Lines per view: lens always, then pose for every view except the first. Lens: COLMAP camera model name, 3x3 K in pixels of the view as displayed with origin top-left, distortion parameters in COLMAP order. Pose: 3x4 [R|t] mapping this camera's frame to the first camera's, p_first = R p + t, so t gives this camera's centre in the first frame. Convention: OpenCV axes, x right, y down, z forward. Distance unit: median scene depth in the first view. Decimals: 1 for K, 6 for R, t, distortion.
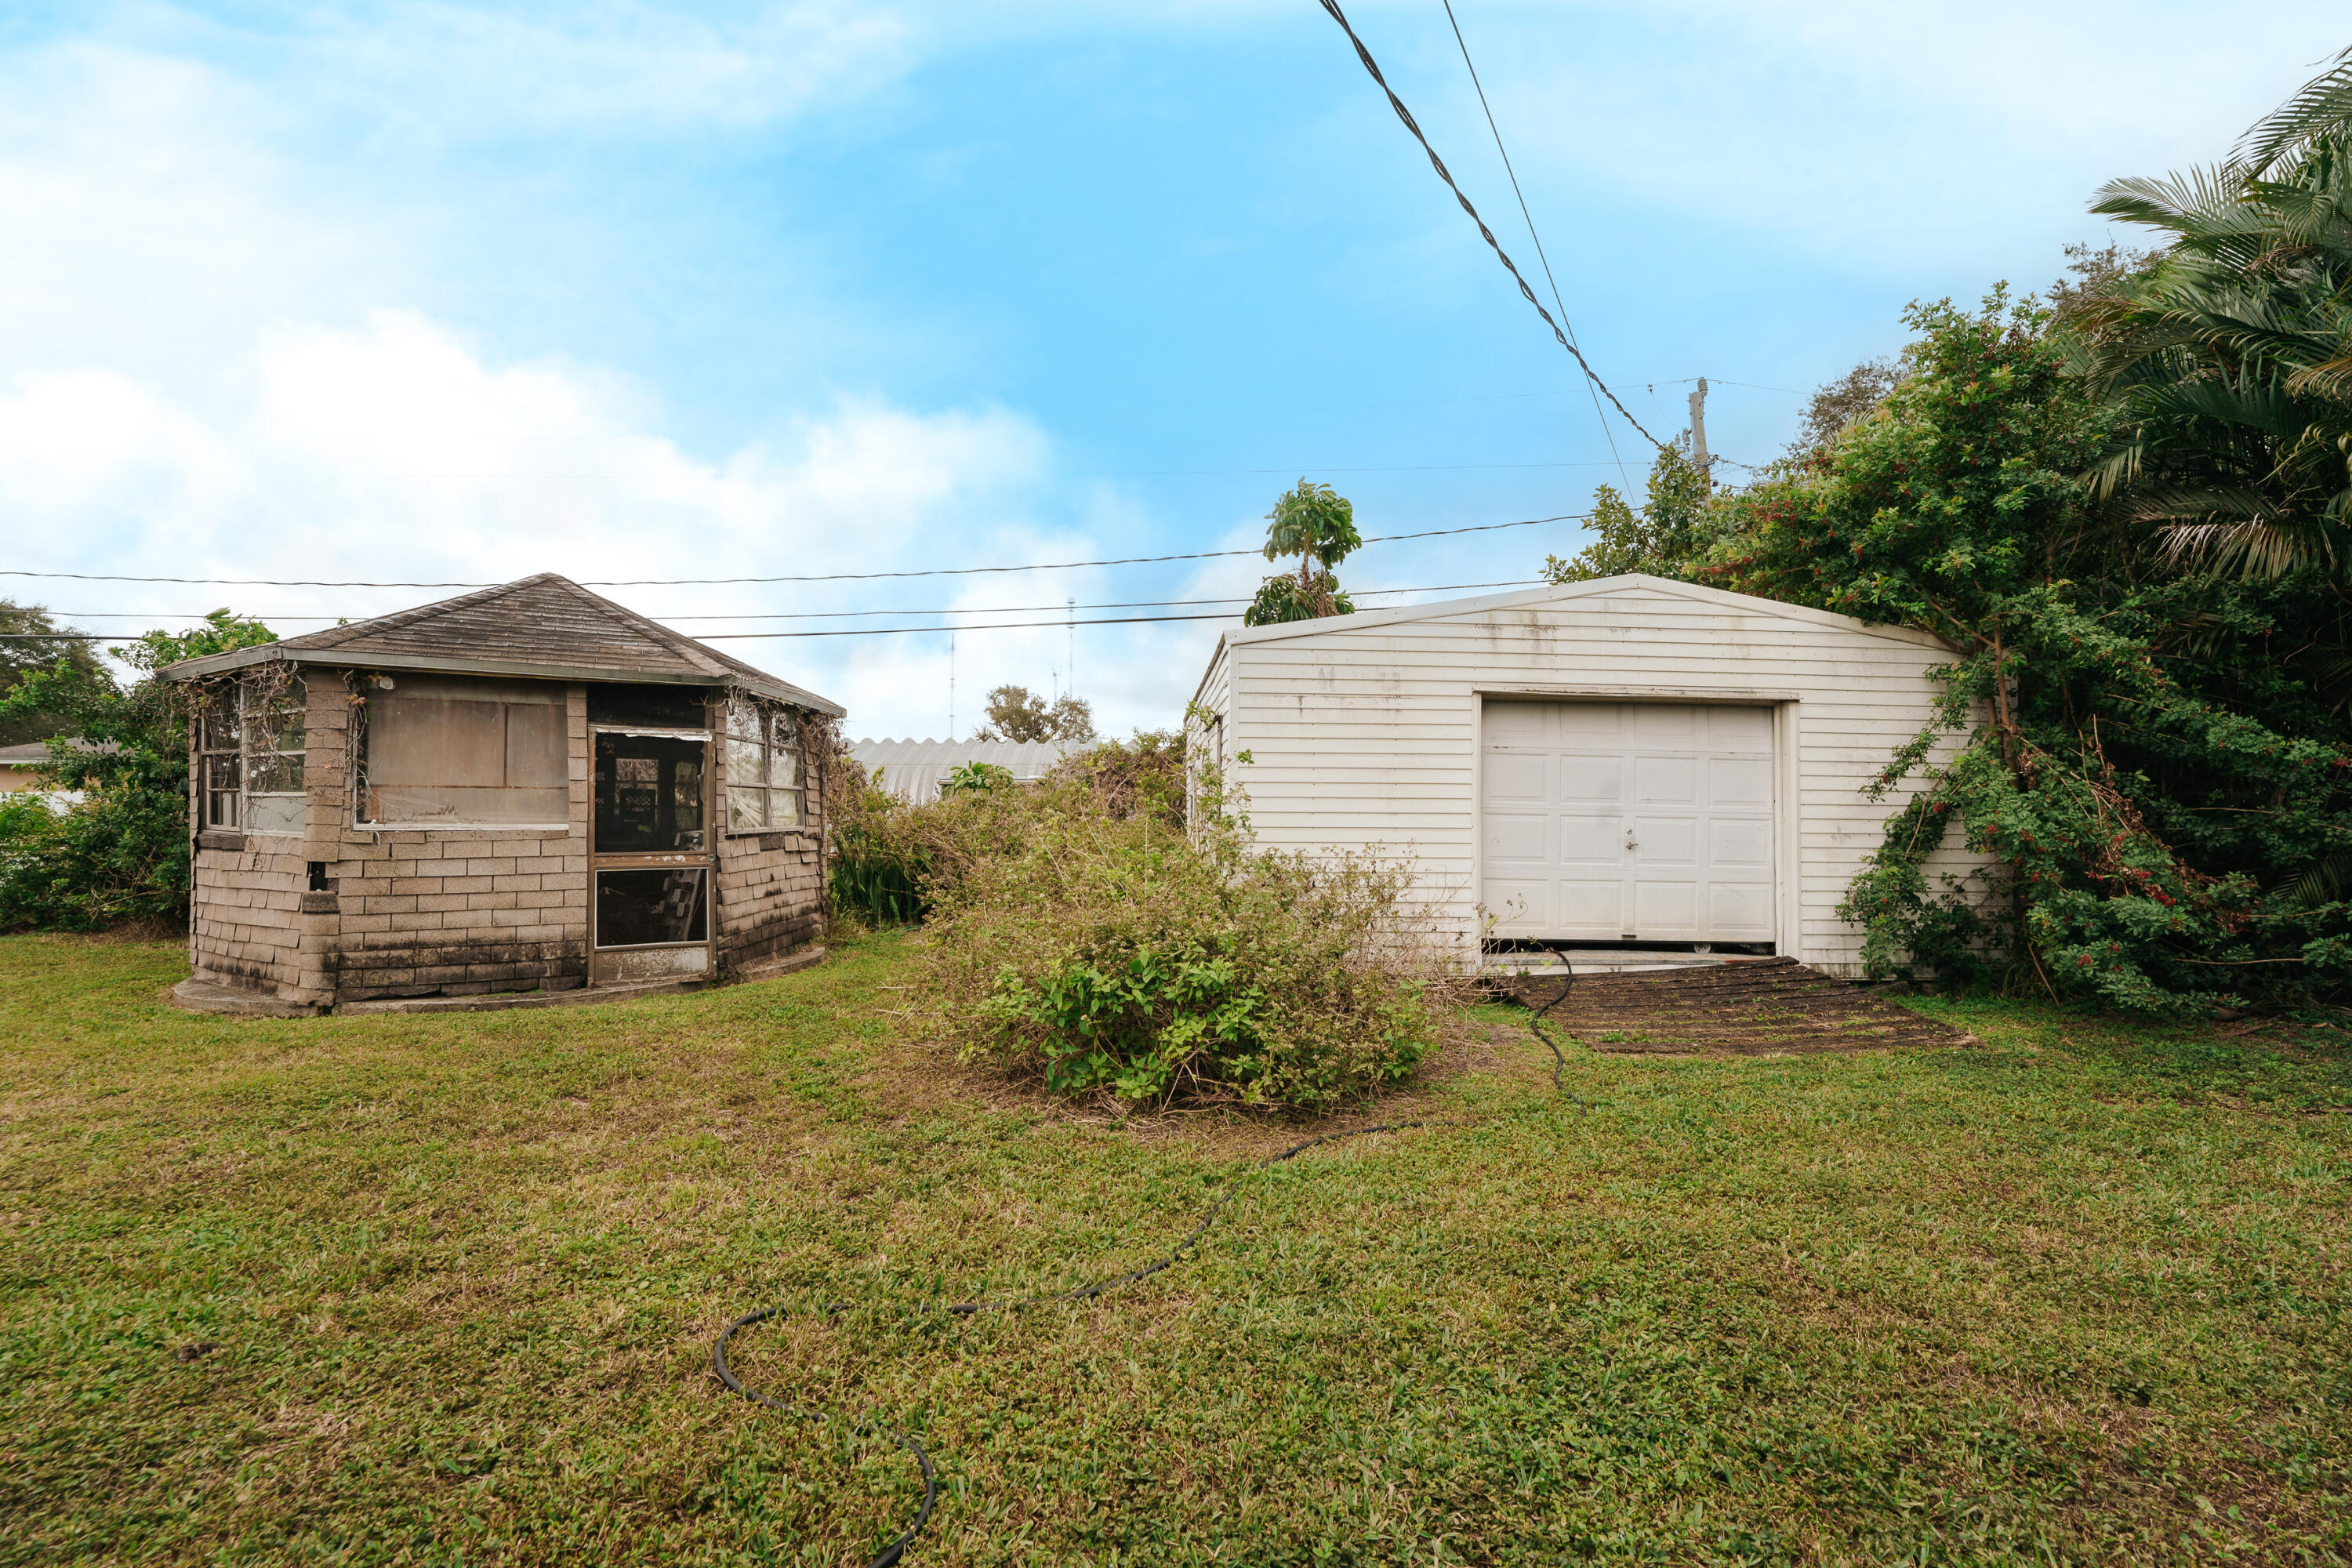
lens RADIAL K [[1003.5, 0, 1176.0], [0, 1003.5, 784.0], [0, 0, 1]] dist [-0.001842, 0.000021]
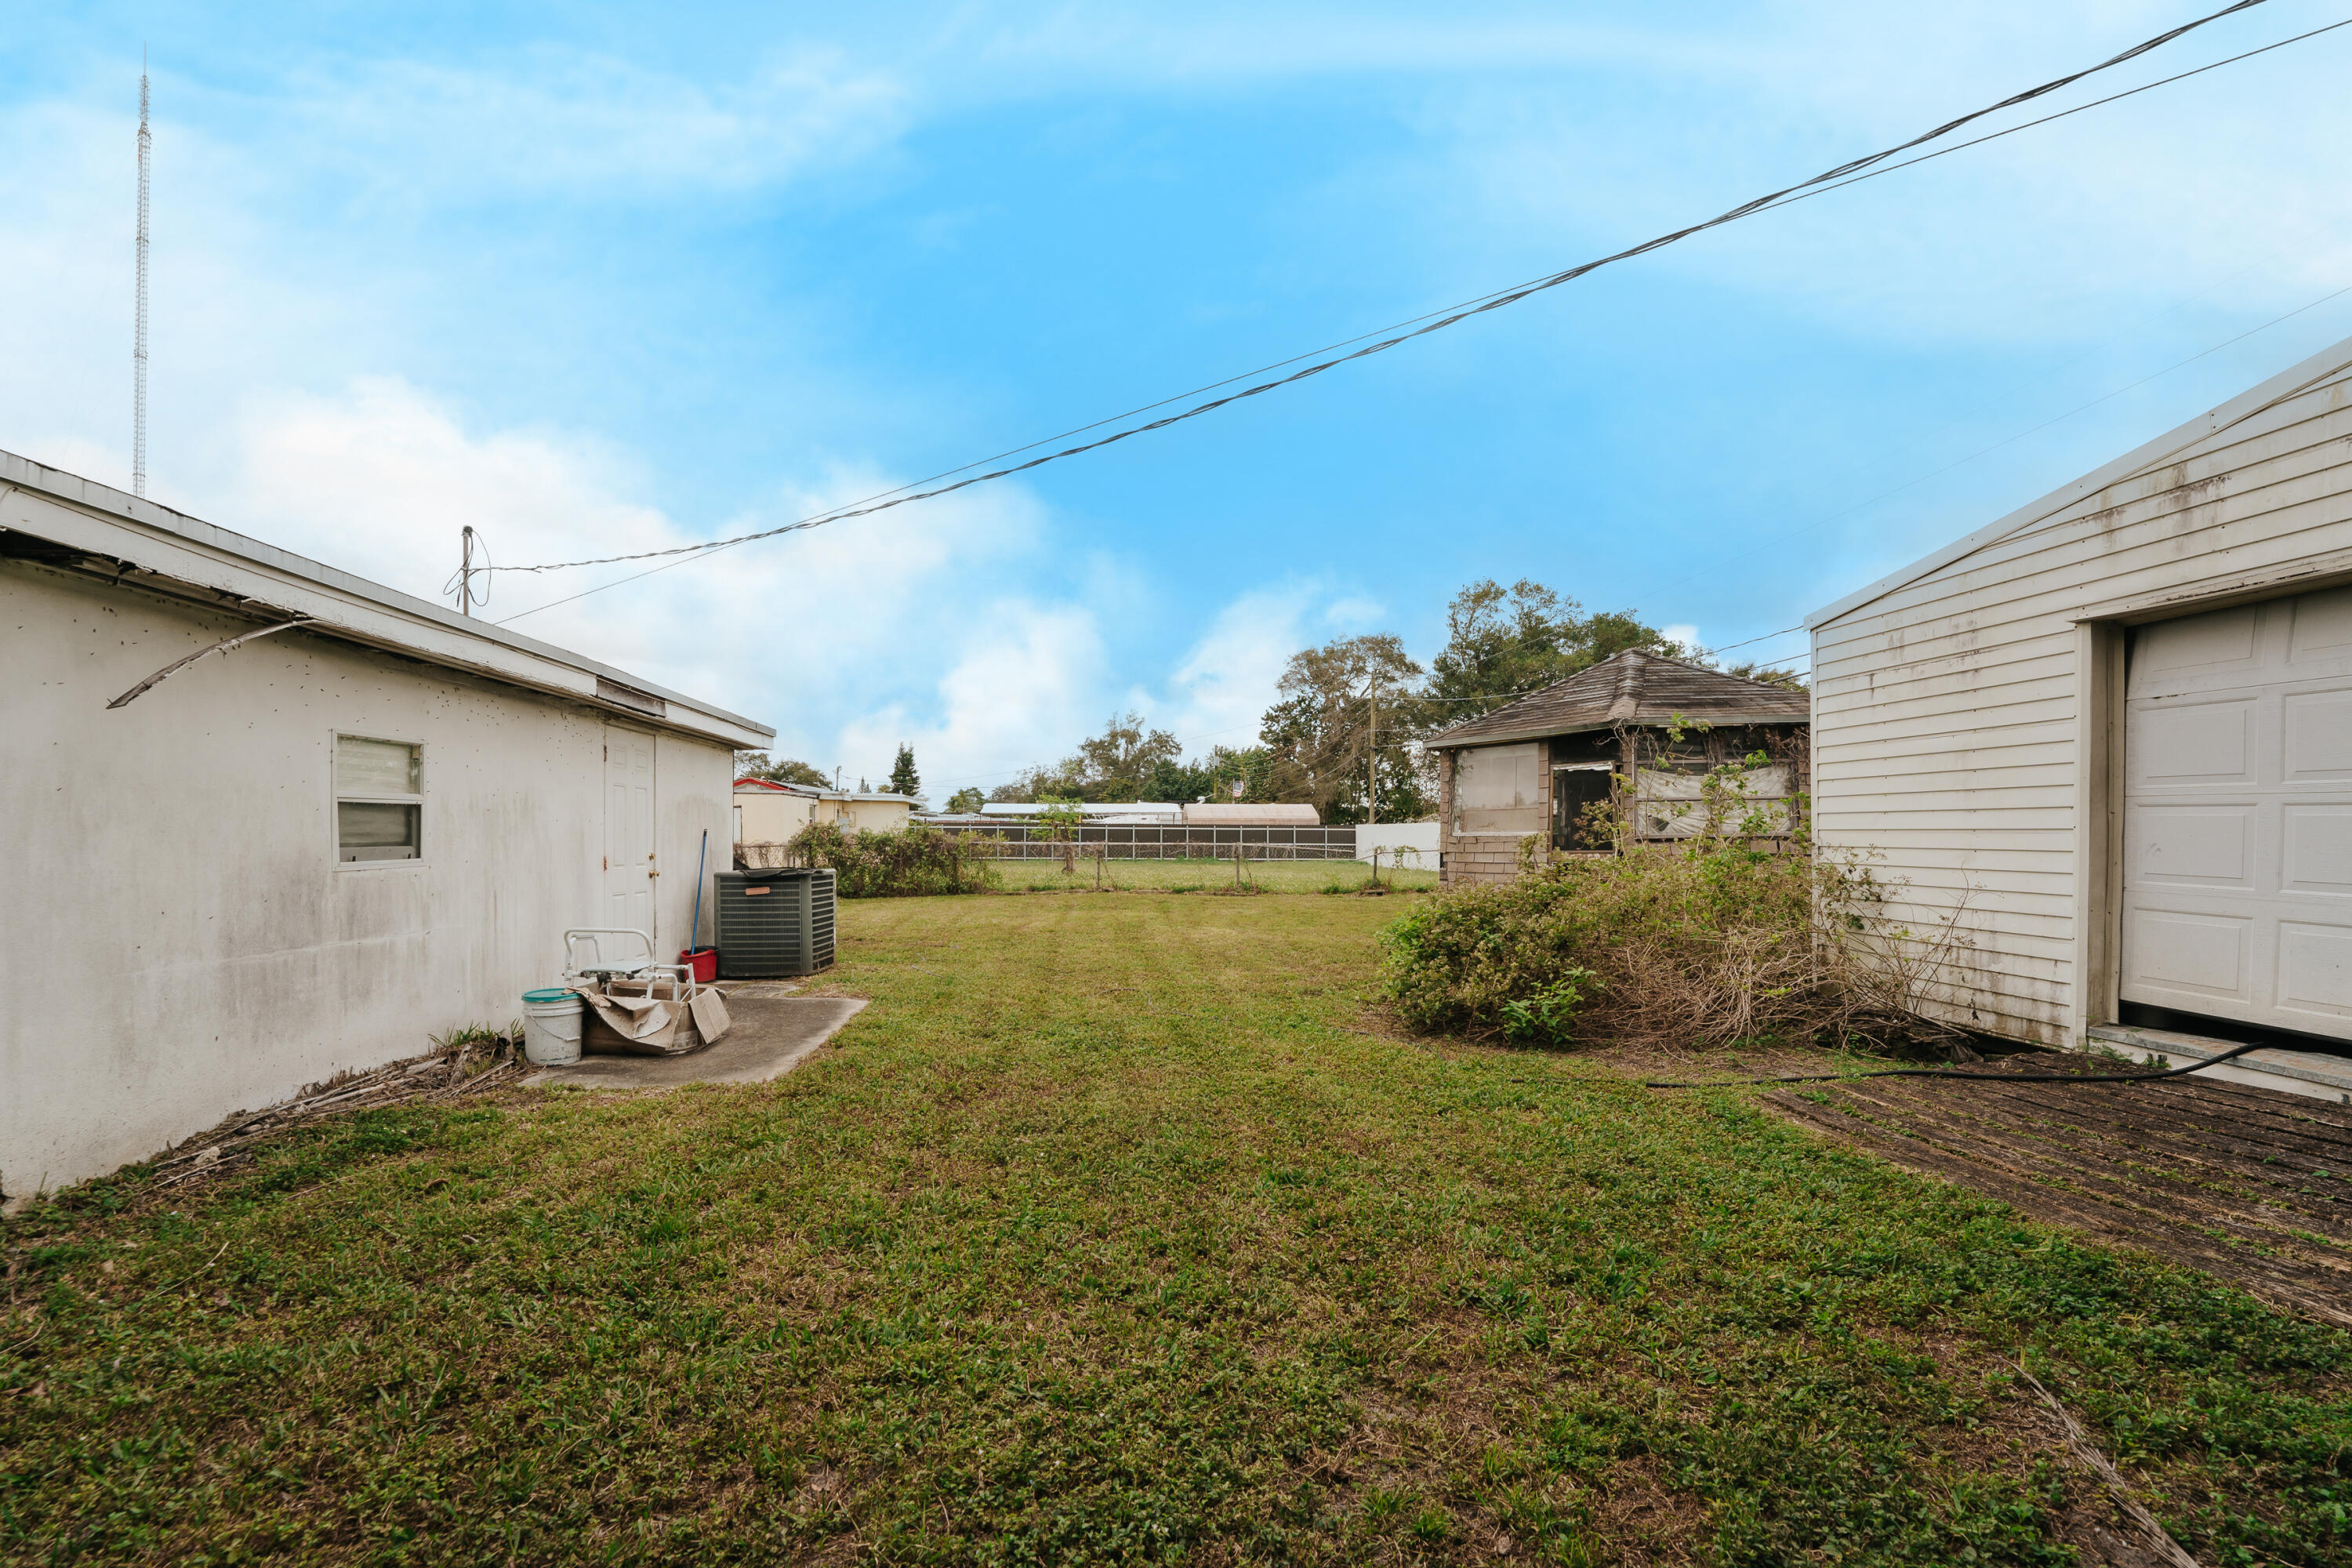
lens RADIAL K [[968.5, 0, 1176.0], [0, 968.5, 813.2], [0, 0, 1]] dist [-0.016898, -0.000014]
pose [[0.055897, -0.025232, -0.998118, 0.887086], [0.049155, 0.998538, -0.022490, 0.018130], [0.997226, -0.047806, 0.057056, 0.367960]]
